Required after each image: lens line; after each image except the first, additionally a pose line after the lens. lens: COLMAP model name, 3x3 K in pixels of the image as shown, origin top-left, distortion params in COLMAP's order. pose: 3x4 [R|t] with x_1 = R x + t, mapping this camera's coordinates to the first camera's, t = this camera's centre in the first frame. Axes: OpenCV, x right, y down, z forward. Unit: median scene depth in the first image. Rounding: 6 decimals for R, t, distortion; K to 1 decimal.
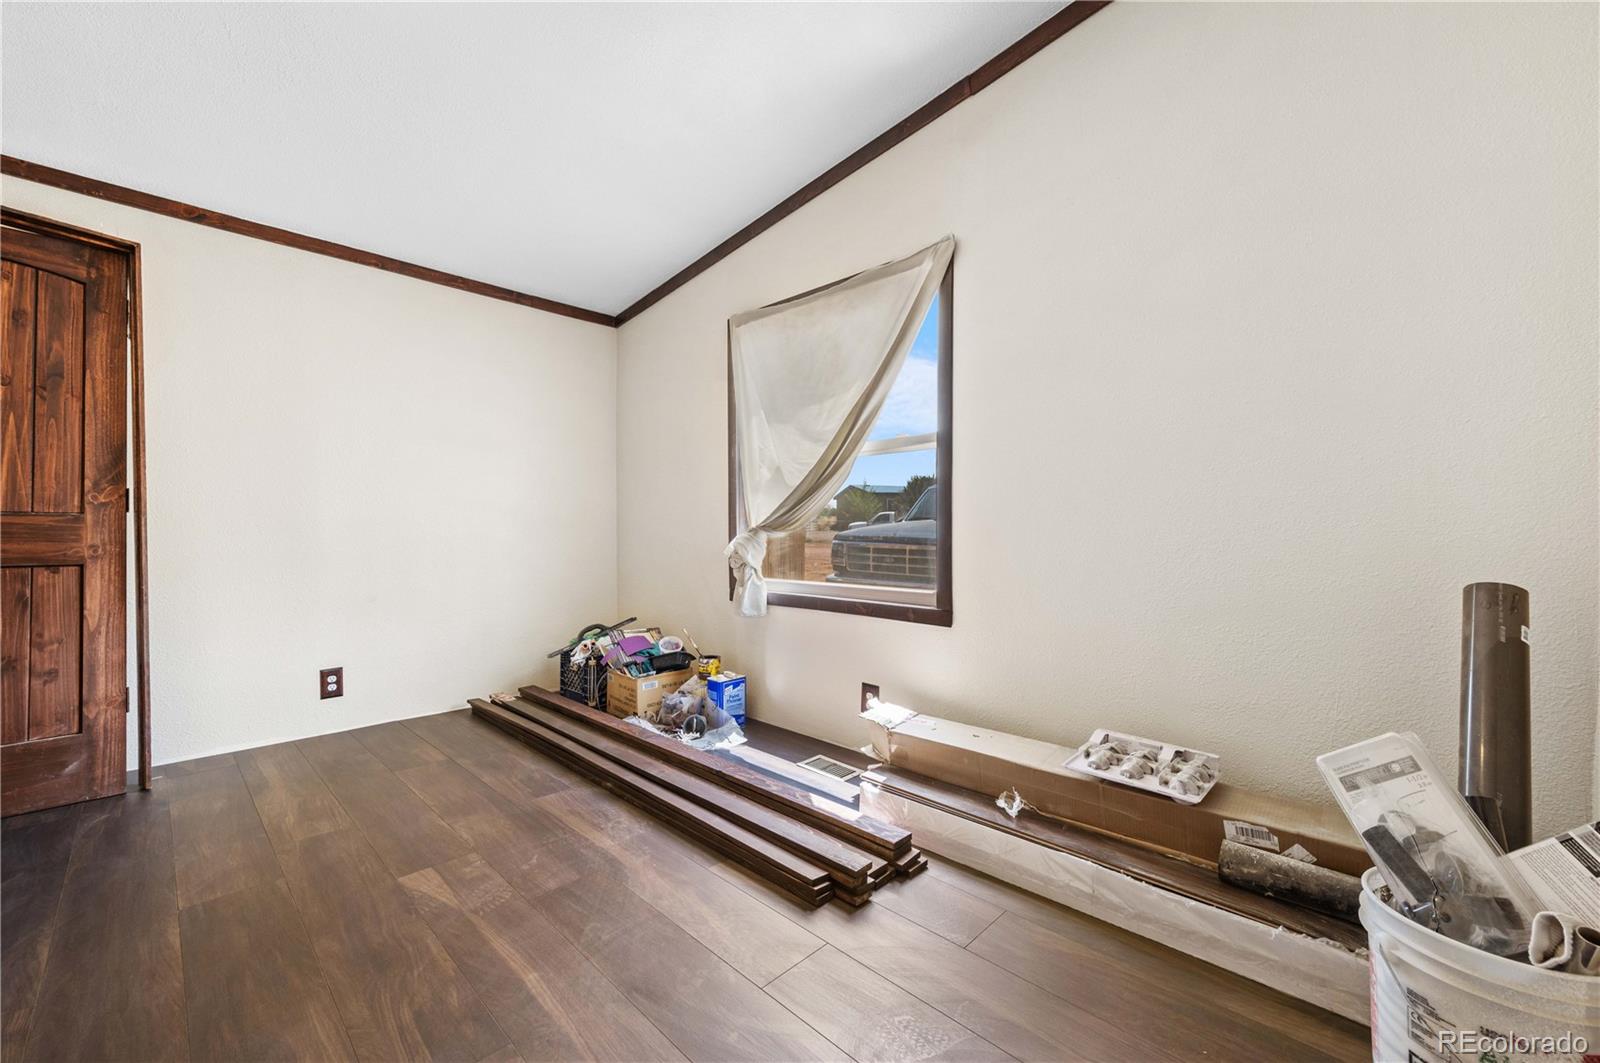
lens RADIAL K [[635.0, 0, 791.5], [0, 635.0, 533.3], [0, 0, 1]] dist [0.001231, 0.000067]
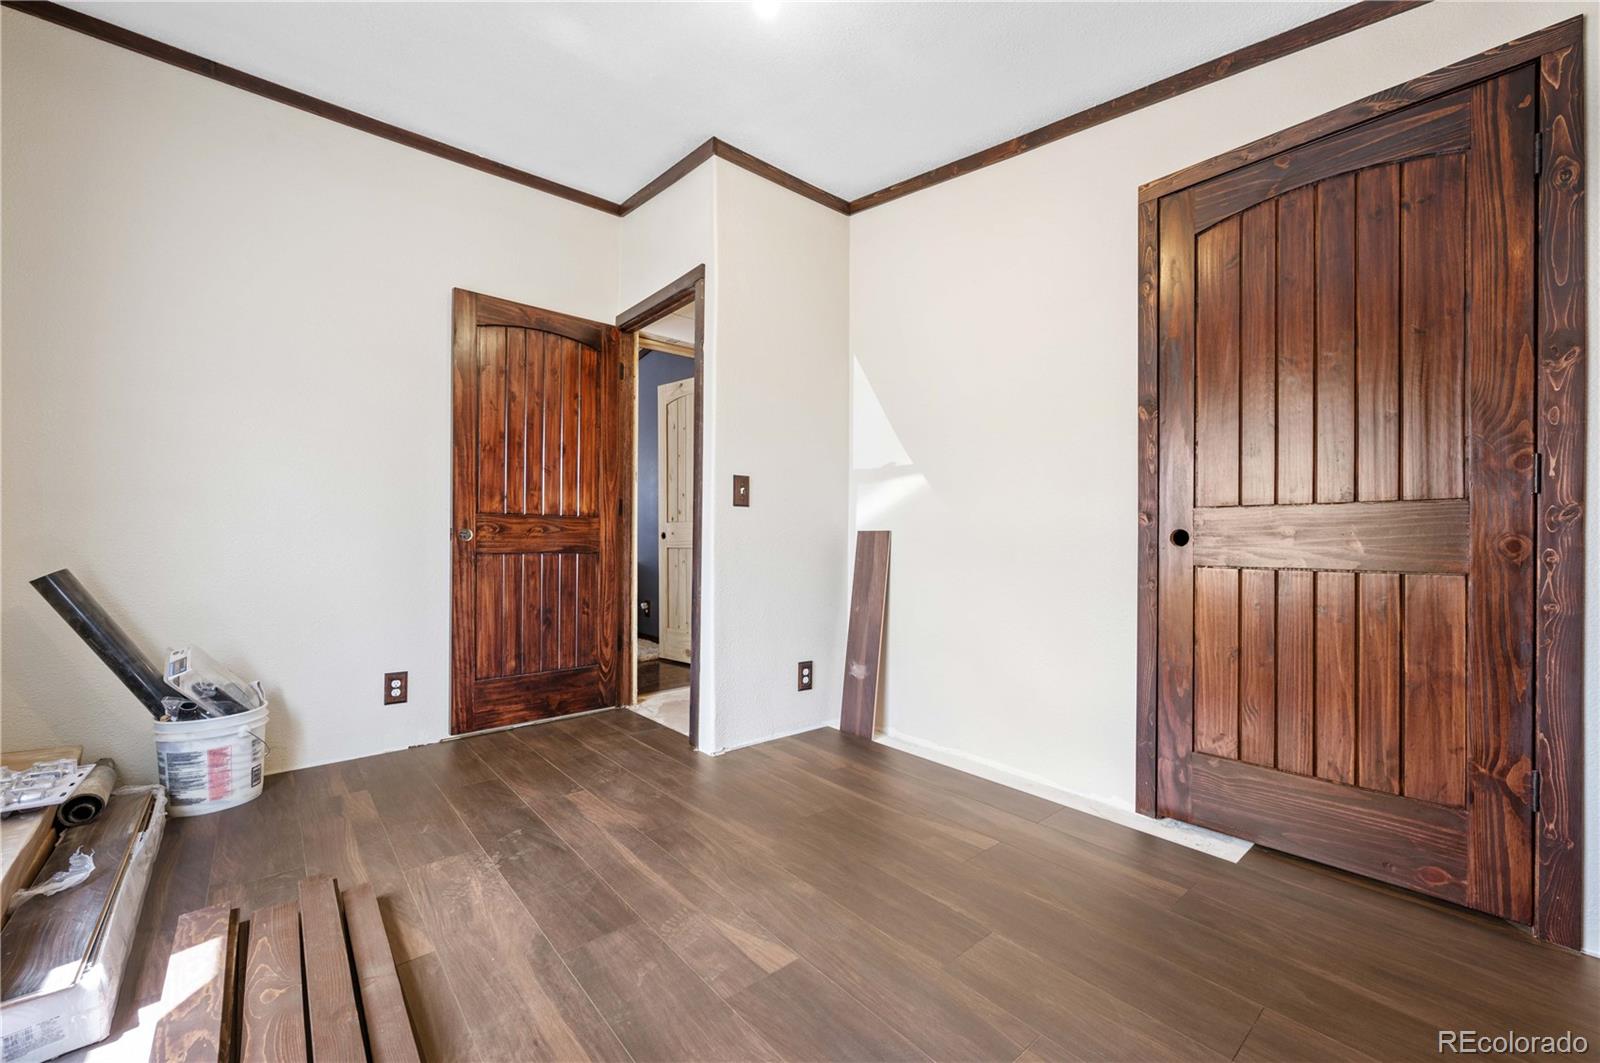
lens RADIAL K [[635.0, 0, 791.5], [0, 635.0, 533.3], [0, 0, 1]] dist [0.001231, 0.000067]
pose [[-0.995197, -0.003670, 0.097825, -0.674899], [-0.003930, 0.999989, -0.002463, -0.005512], [-0.097815, -0.002835, -0.995201, 1.787910]]
